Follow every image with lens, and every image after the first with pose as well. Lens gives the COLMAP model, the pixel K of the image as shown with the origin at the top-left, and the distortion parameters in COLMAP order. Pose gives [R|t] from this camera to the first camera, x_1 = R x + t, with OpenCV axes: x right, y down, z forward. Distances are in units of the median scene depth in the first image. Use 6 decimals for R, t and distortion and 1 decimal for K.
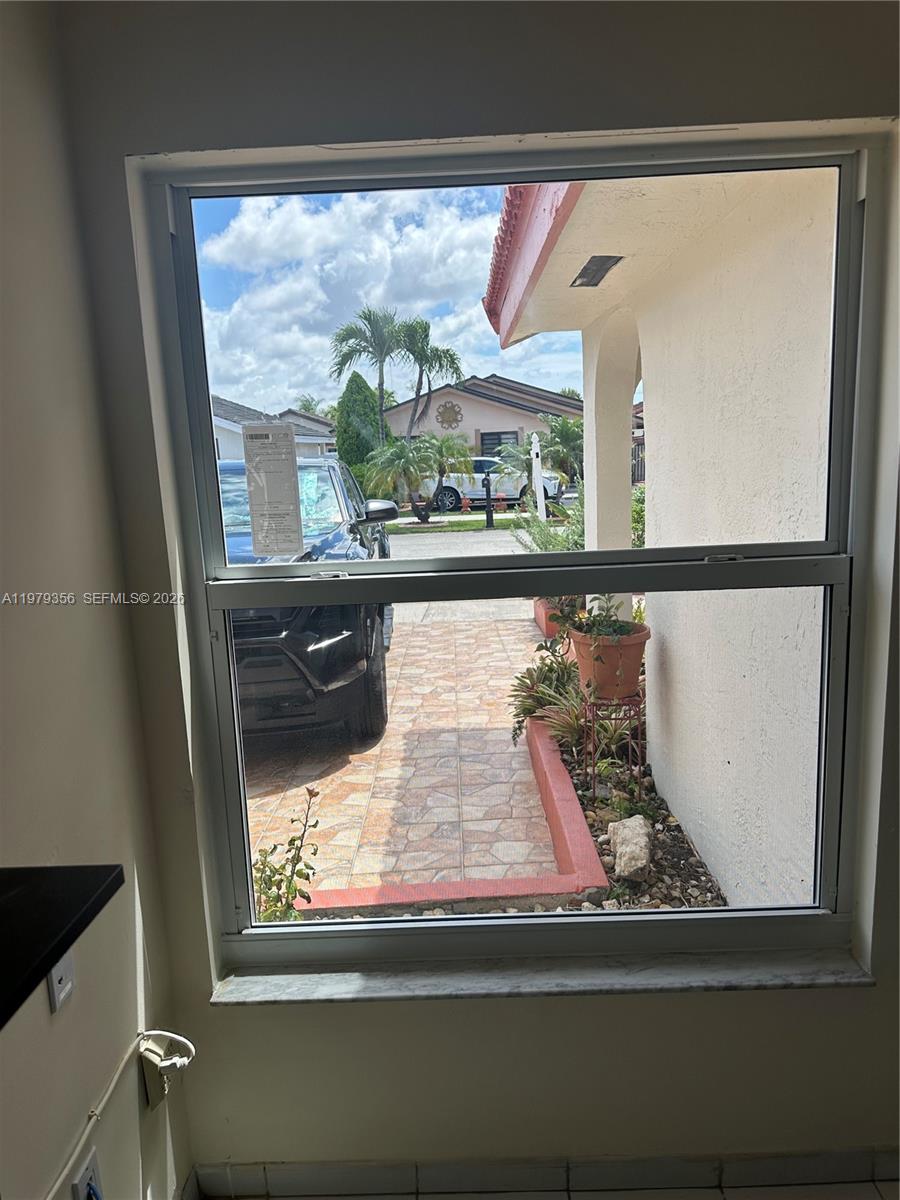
lens RADIAL K [[848.8, 0, 449.2], [0, 848.8, 598.2], [0, 0, 1]] dist [-0.034349, -0.005118]
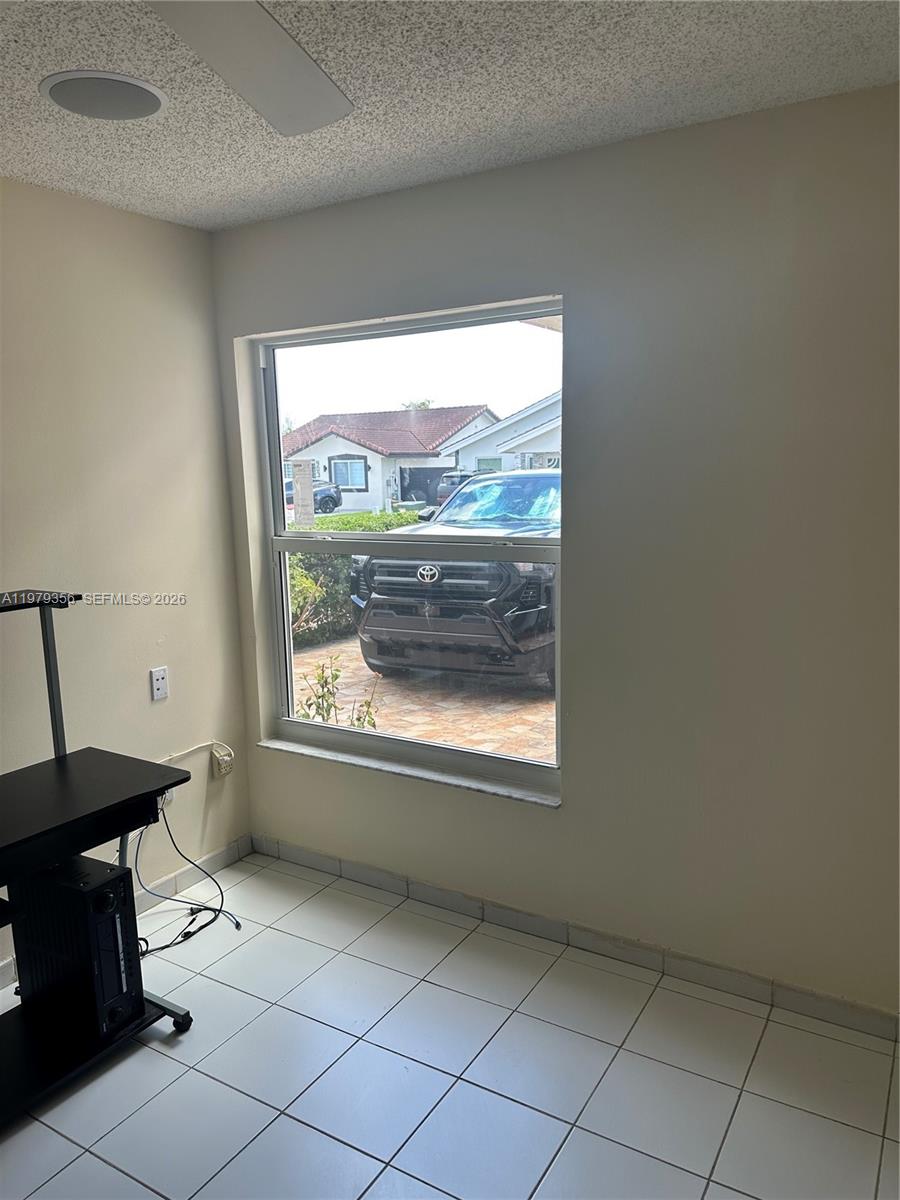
lens RADIAL K [[848.8, 0, 450.8], [0, 848.8, 601.3], [0, 0, 1]] dist [-0.034349, -0.005118]
pose [[0.865648, 0.104957, -0.489528, 1.085869], [-0.106035, 0.994032, 0.025620, 0.037433], [0.489296, 0.029730, 0.871611, -0.558016]]
